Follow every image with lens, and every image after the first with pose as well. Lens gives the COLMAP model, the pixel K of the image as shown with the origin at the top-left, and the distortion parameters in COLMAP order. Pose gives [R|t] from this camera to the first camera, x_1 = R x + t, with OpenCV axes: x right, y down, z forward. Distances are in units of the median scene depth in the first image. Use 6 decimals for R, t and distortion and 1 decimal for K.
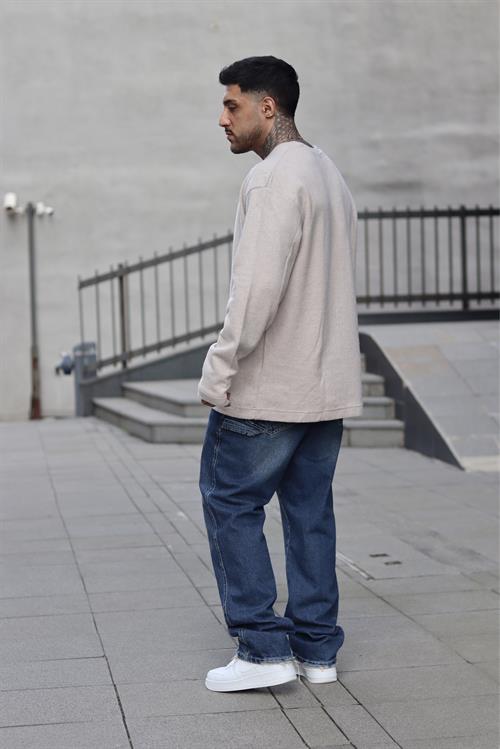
lens RADIAL K [[1741.4, 0, 250.0], [0, 1741.4, 374.5], [0, 0, 1]] dist [-0.082209, -0.074745]
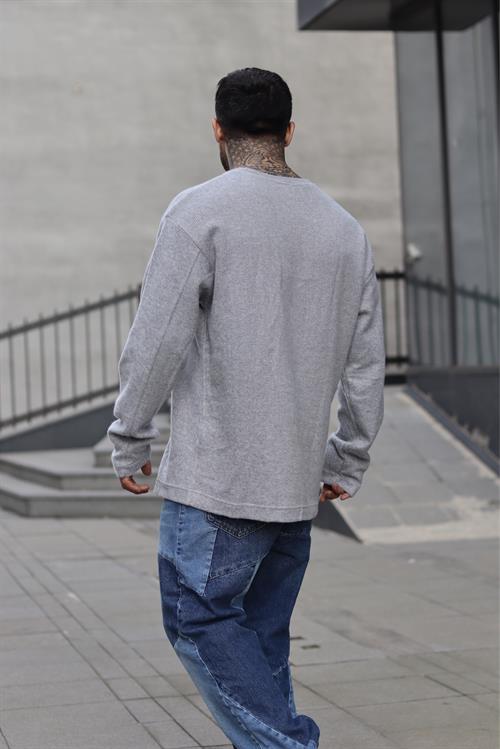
lens RADIAL K [[1741.4, 0, 250.0], [0, 1741.4, 374.5], [0, 0, 1]] dist [-0.082209, -0.074745]
pose [[0.996381, -0.007432, 0.084676, -0.053322], [0.010726, 0.999201, -0.038506, -0.003707], [-0.084322, 0.039275, 0.995664, 0.132495]]
